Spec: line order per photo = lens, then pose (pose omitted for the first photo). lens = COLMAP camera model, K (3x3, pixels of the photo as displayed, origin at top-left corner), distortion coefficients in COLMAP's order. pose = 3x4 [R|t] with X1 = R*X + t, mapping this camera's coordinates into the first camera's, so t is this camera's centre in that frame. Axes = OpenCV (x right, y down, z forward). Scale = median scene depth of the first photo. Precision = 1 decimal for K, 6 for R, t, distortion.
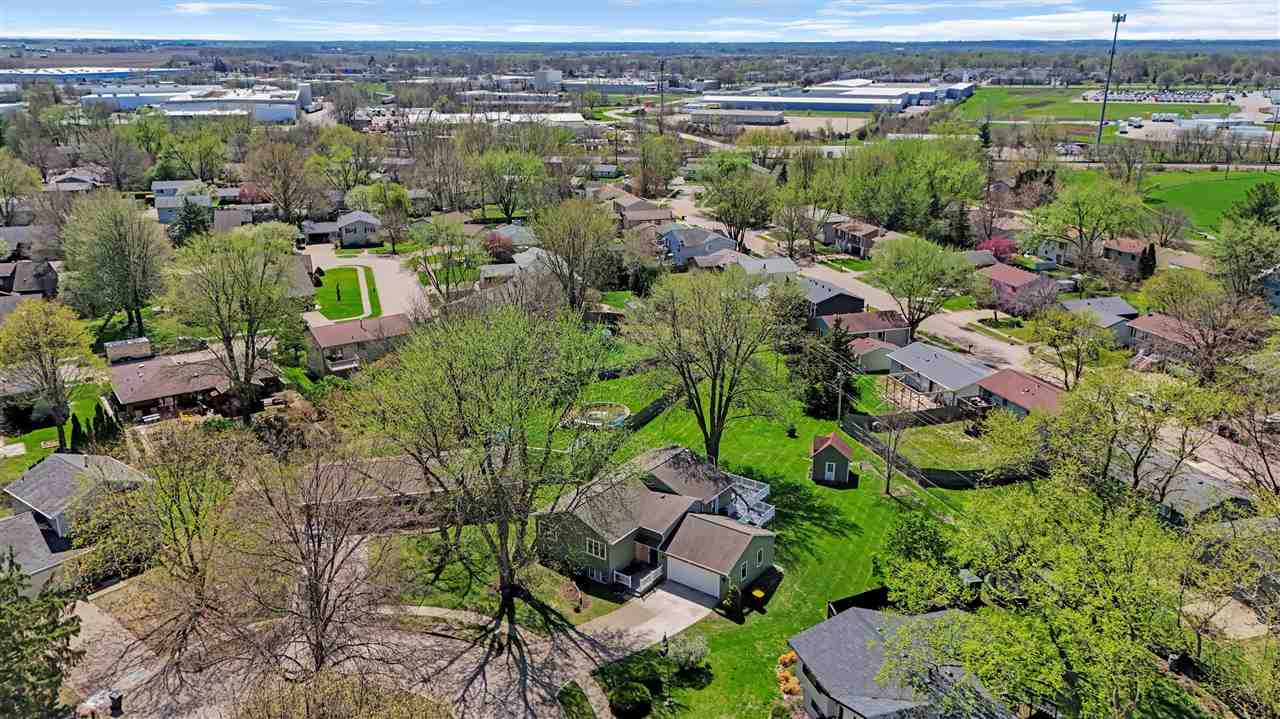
lens RADIAL K [[948.1, 0, 640.0], [0, 948.1, 359.5], [0, 0, 1]] dist [0.121122, -0.177810]
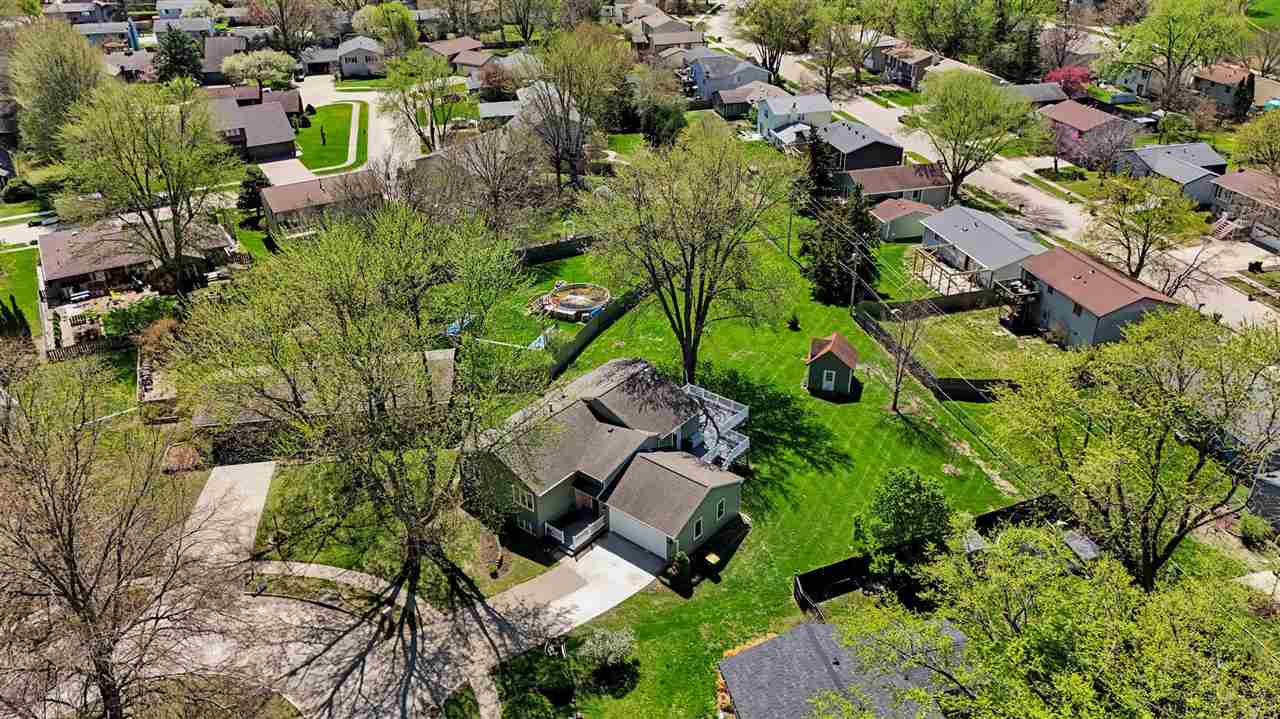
lens RADIAL K [[918.4, 0, 640.0], [0, 918.4, 359.5], [0, 0, 1]] dist [0.067744, -0.055914]
pose [[0.997774, 0.016470, -0.064620, 0.074719], [-0.003405, 0.980341, 0.197279, -0.055556], [0.066599, -0.196620, 0.978215, 0.168450]]
